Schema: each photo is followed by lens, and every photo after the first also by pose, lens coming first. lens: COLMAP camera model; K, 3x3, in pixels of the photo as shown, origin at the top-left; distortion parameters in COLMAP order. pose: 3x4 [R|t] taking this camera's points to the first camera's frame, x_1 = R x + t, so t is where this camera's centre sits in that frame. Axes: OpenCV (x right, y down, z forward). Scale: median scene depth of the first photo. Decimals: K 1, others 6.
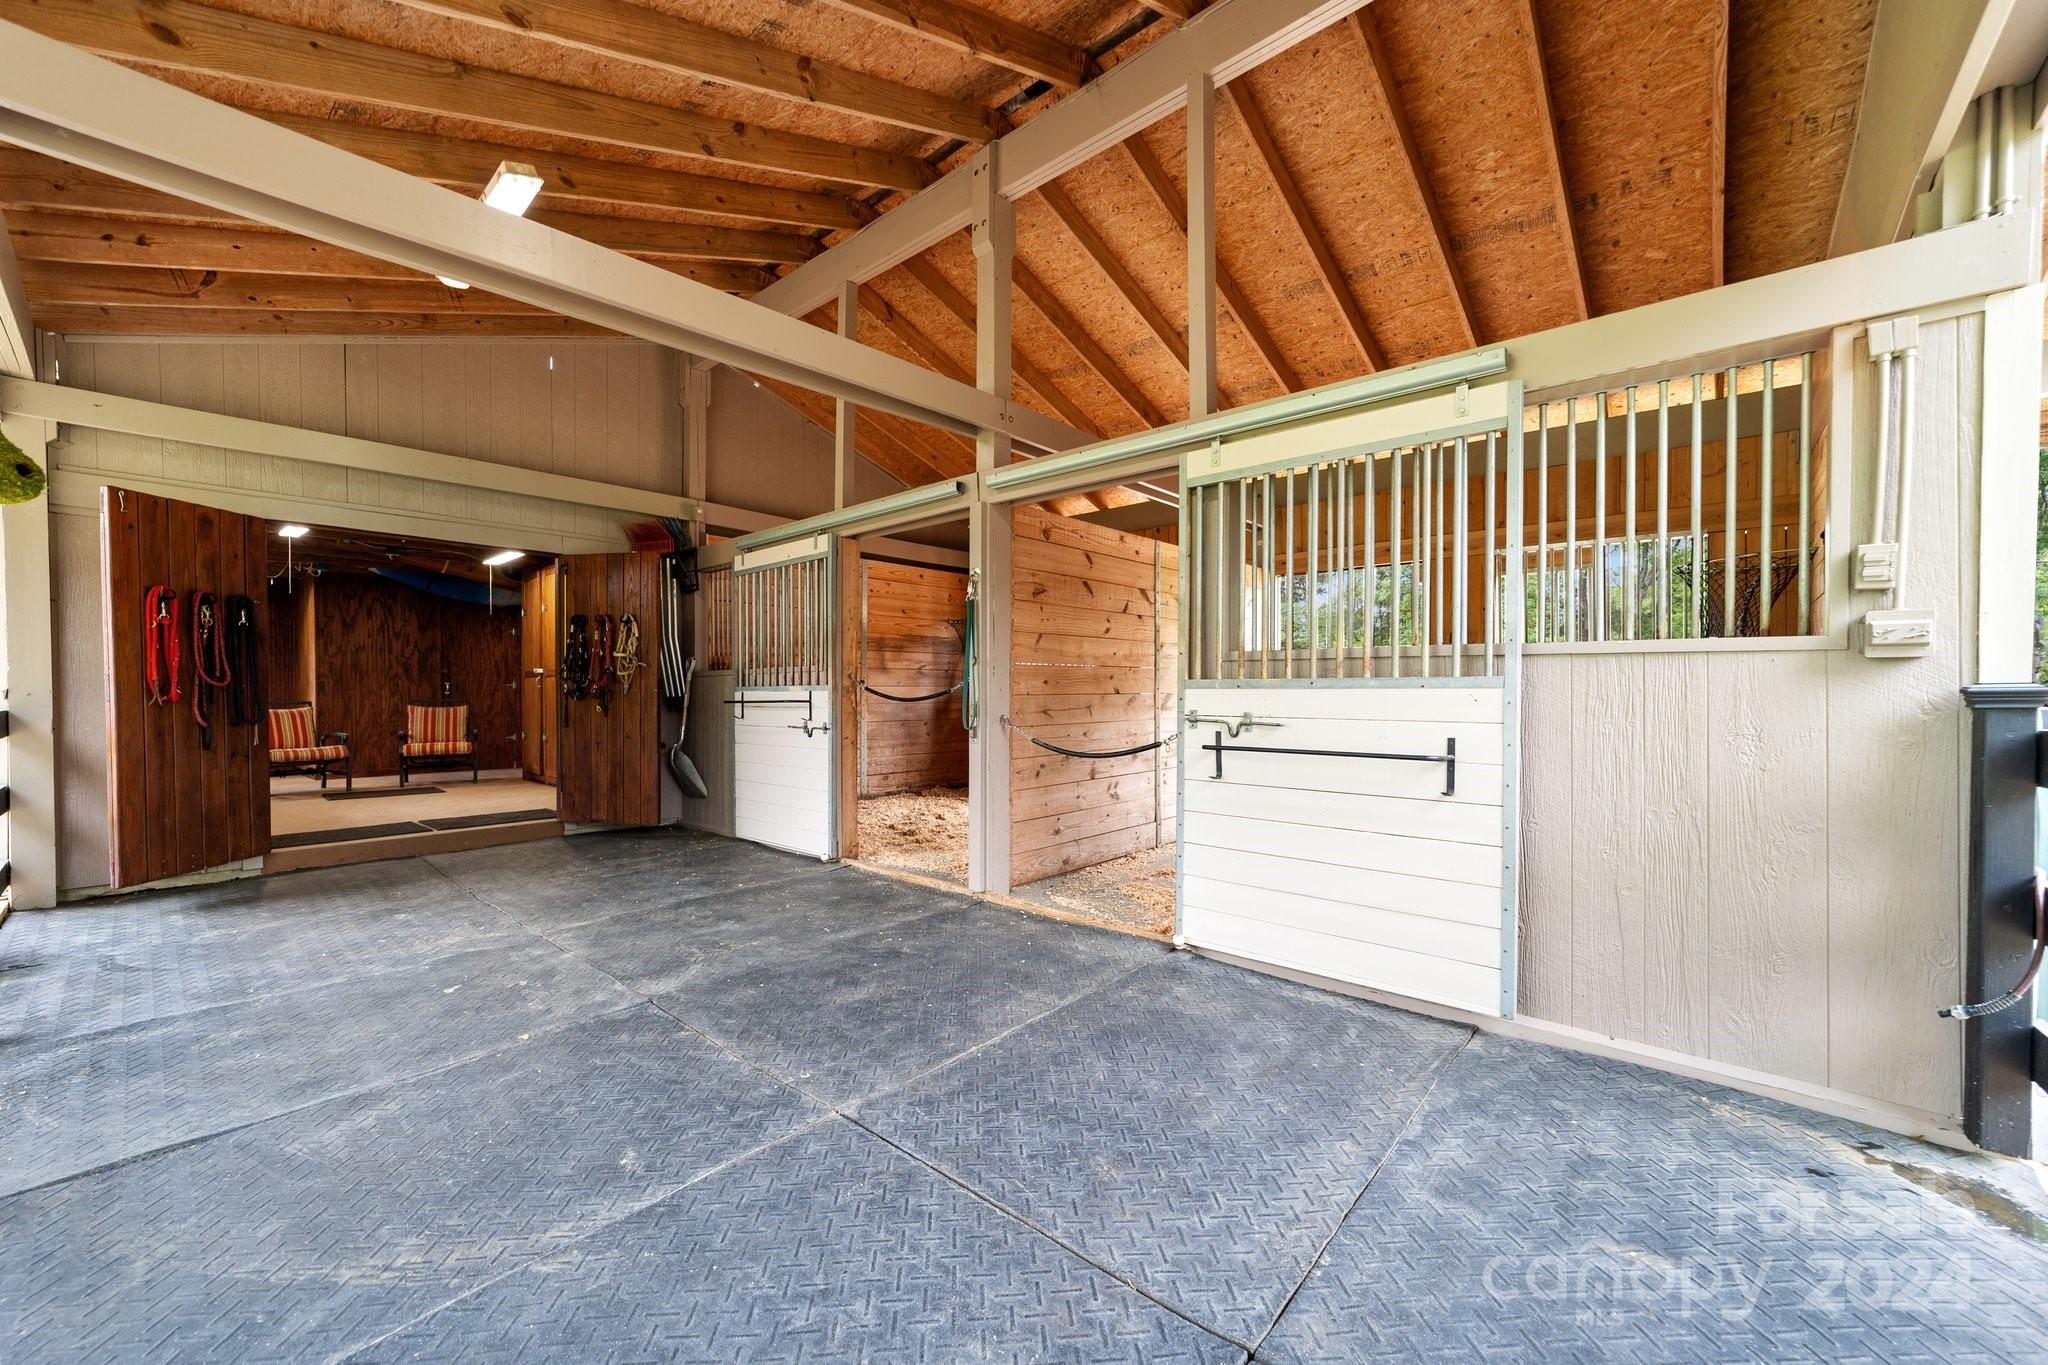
lens RADIAL K [[790.2, 0, 1014.2], [0, 790.2, 701.6], [0, 0, 1]] dist [-0.009852, 0.000072]
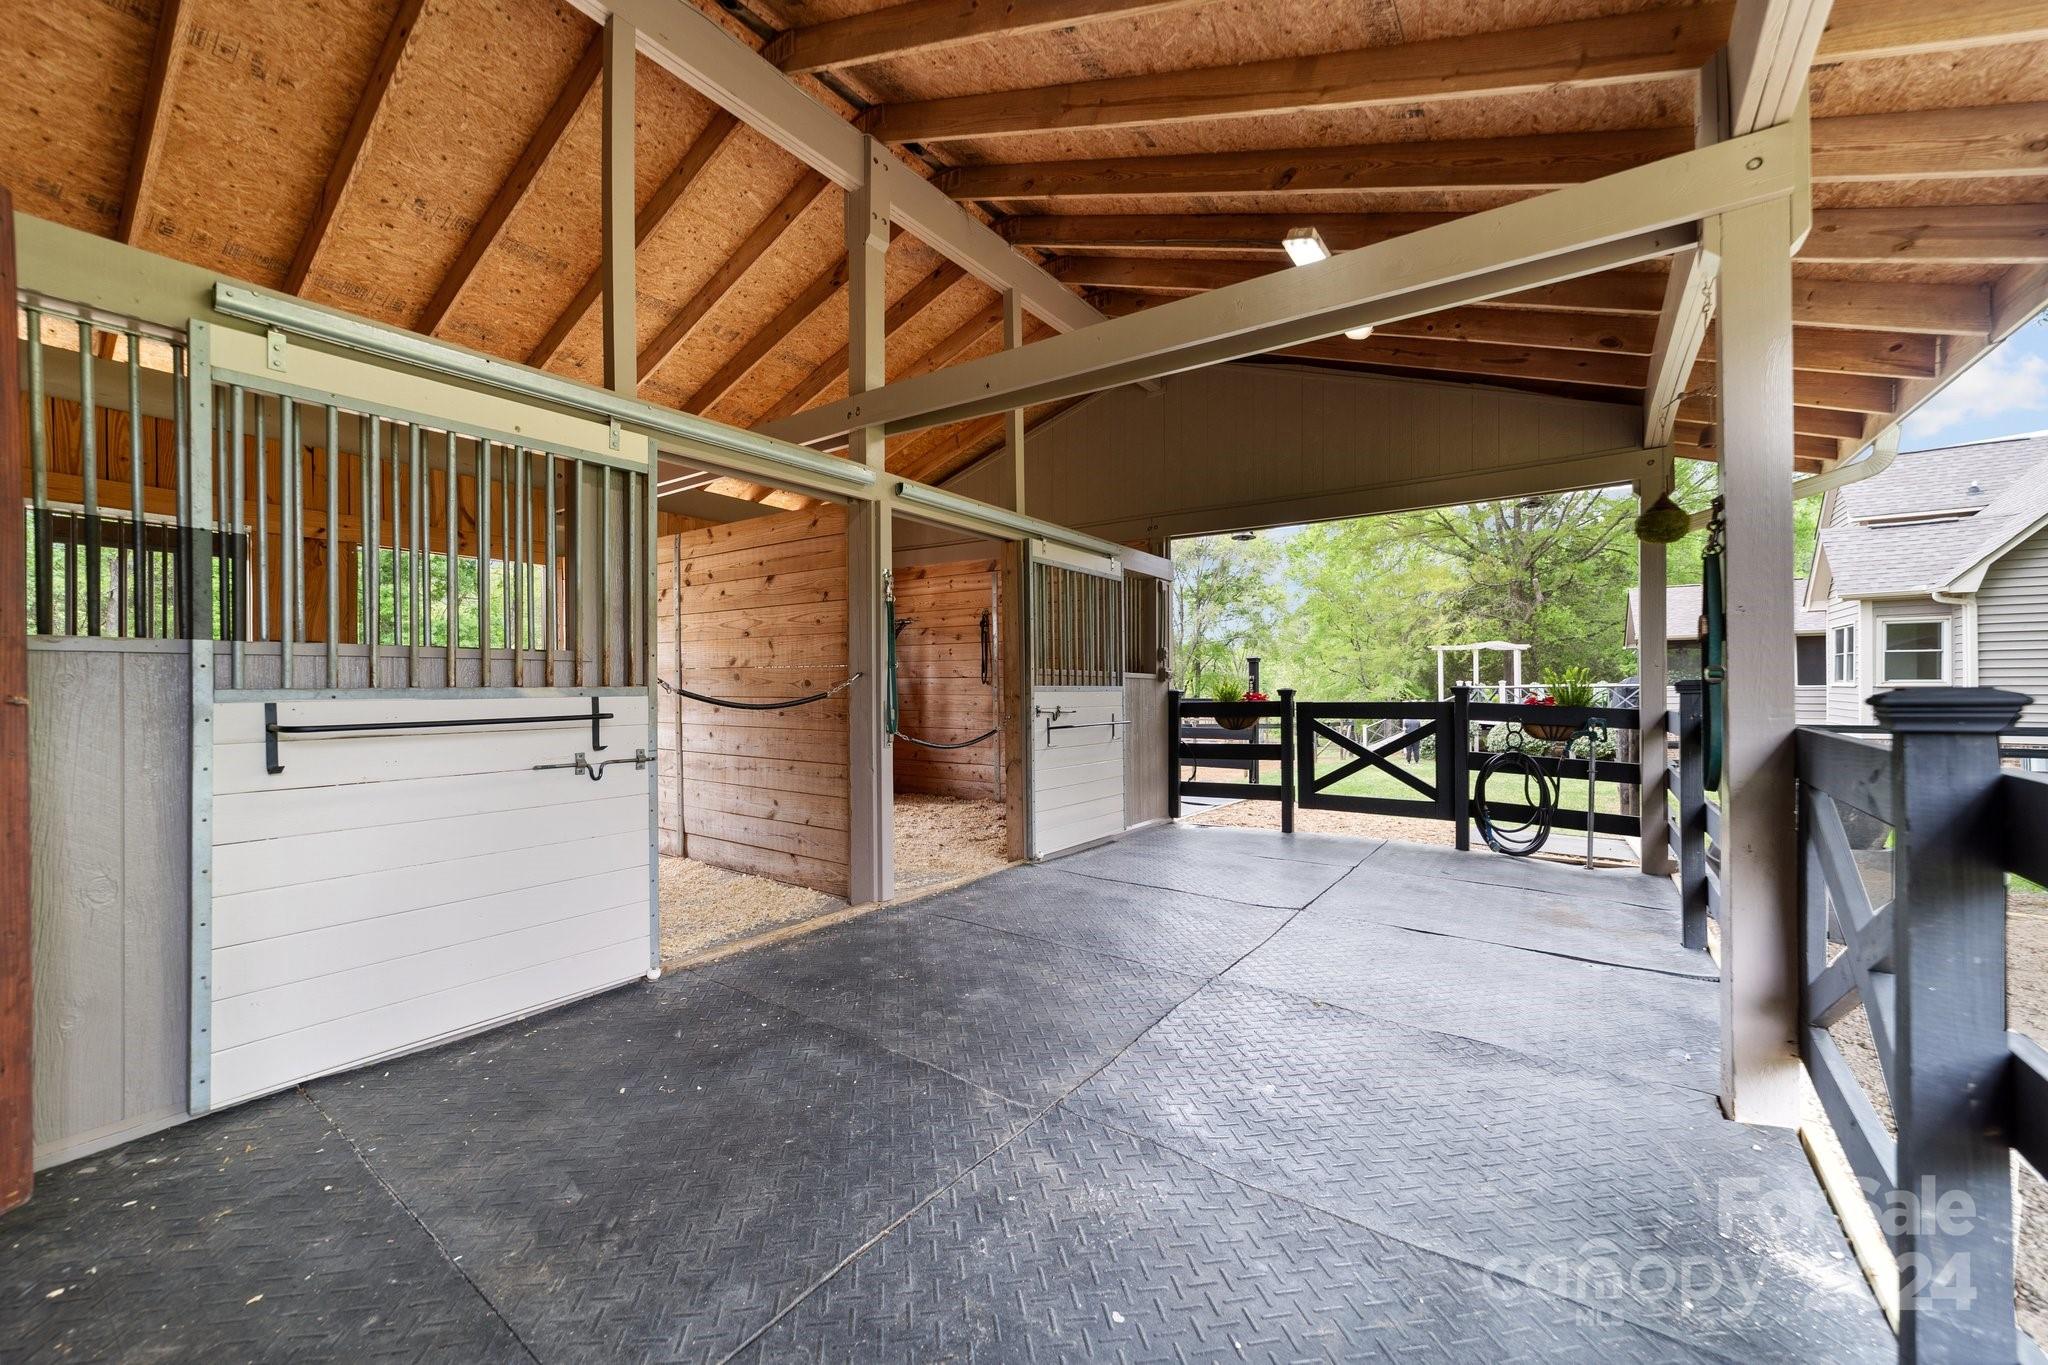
lens RADIAL K [[794.5, 0, 1024.0], [0, 794.5, 682.5], [0, 0, 1]] dist [-0.019223, 0.009575]
pose [[-0.109193, 0.010501, 0.993965, -1.343770], [0.018048, 0.999800, -0.008580, -0.021344], [-0.993857, 0.017002, -0.109361, 1.210741]]
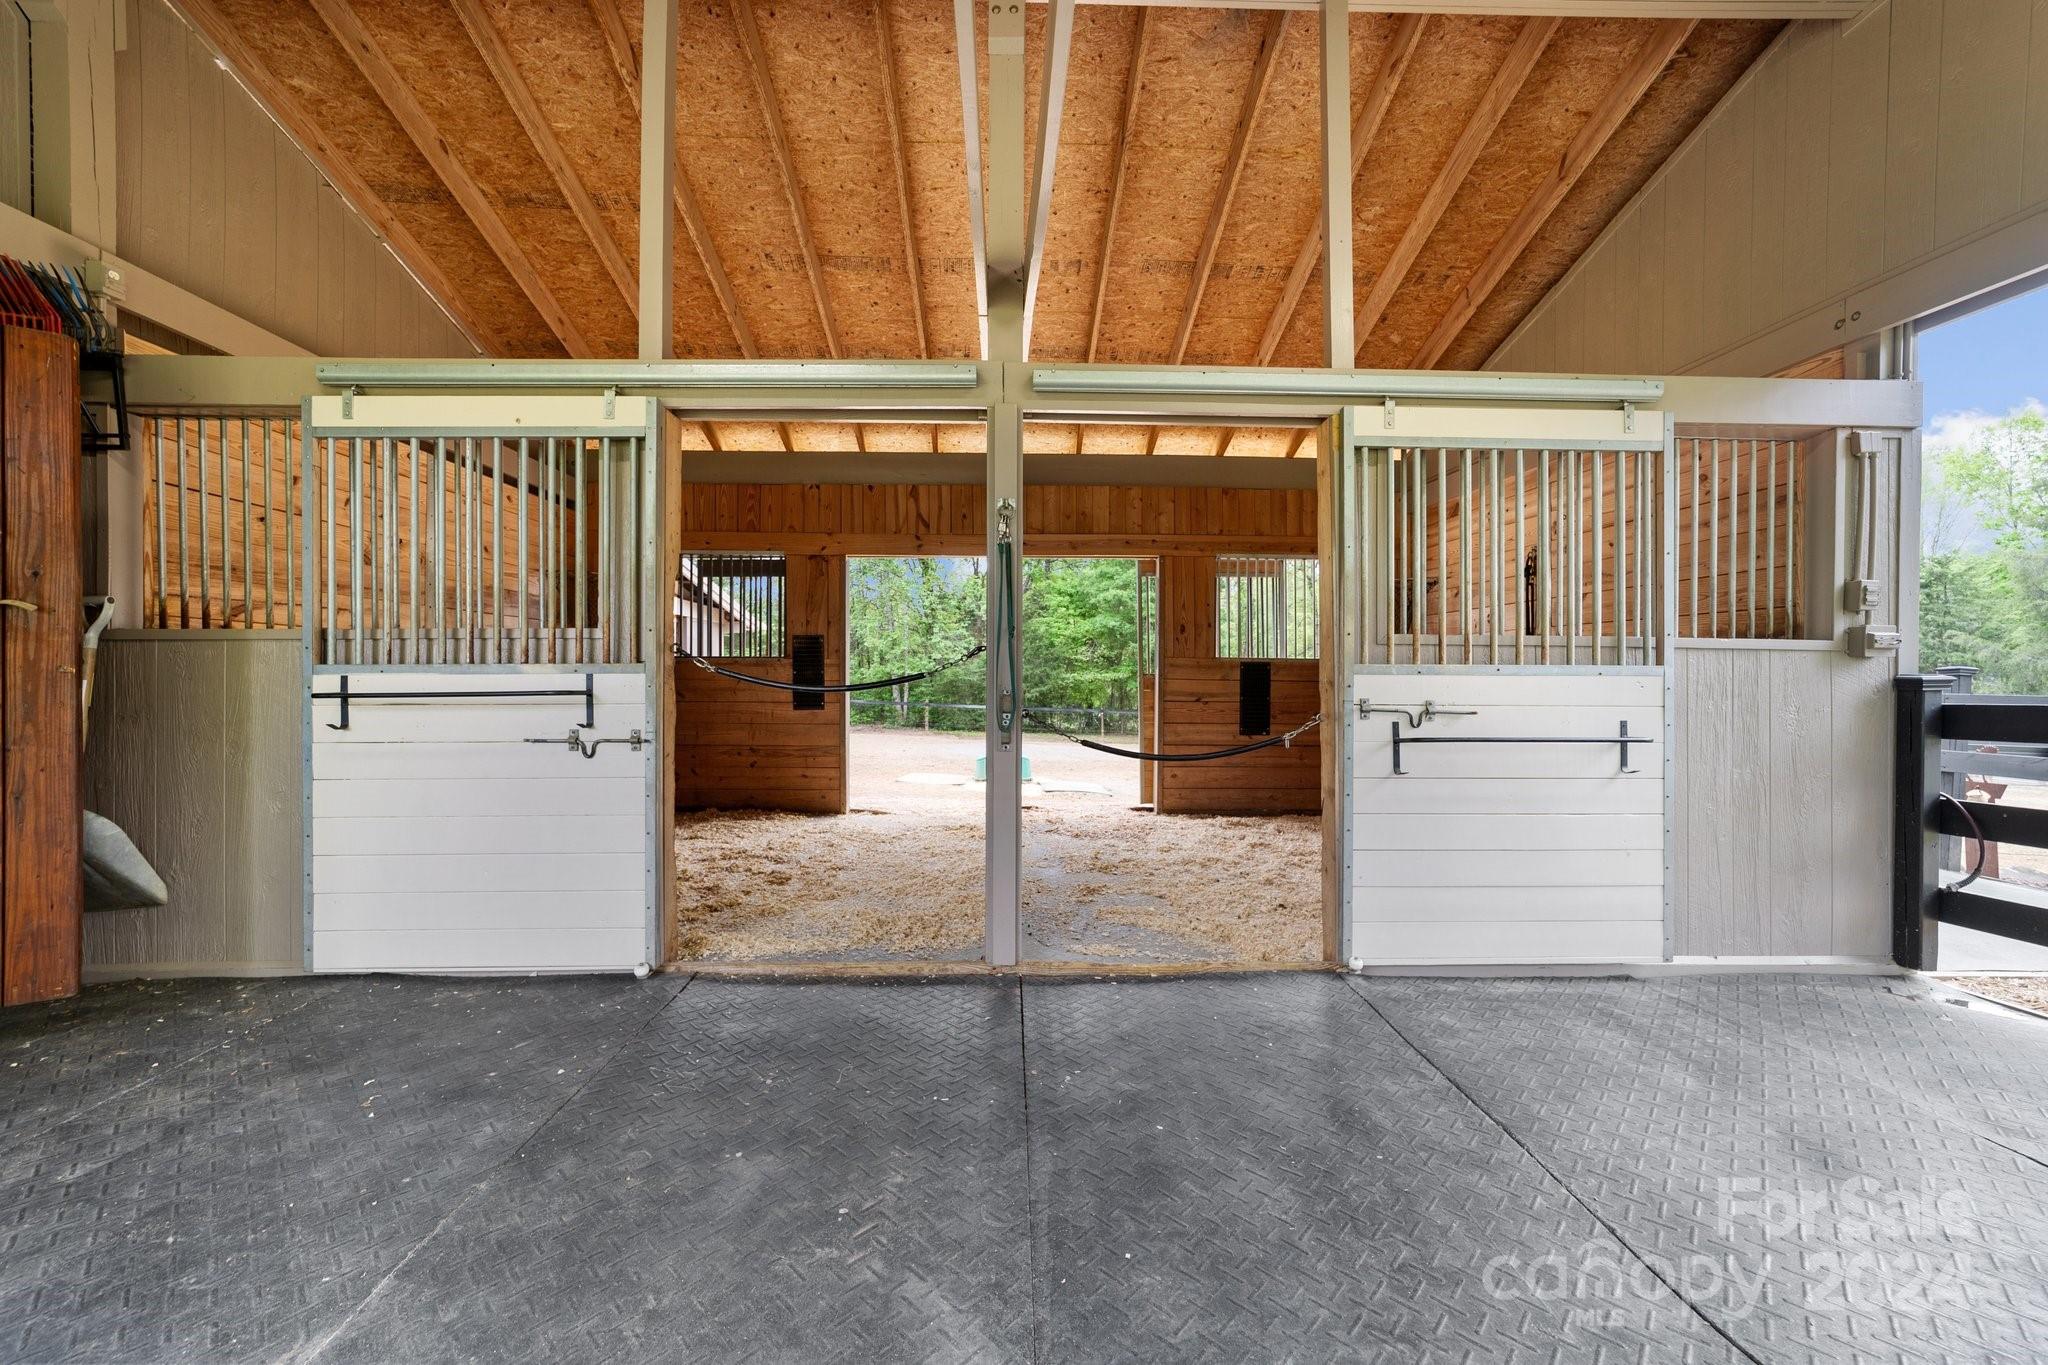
lens RADIAL K [[794.5, 0, 1024.0], [0, 794.5, 682.5], [0, 0, 1]] dist [-0.019223, 0.009575]
pose [[0.725577, -0.000723, 0.688141, -0.664000], [0.005060, 0.999978, -0.004285, -0.005680], [-0.688123, 0.006591, 0.725564, 0.626565]]
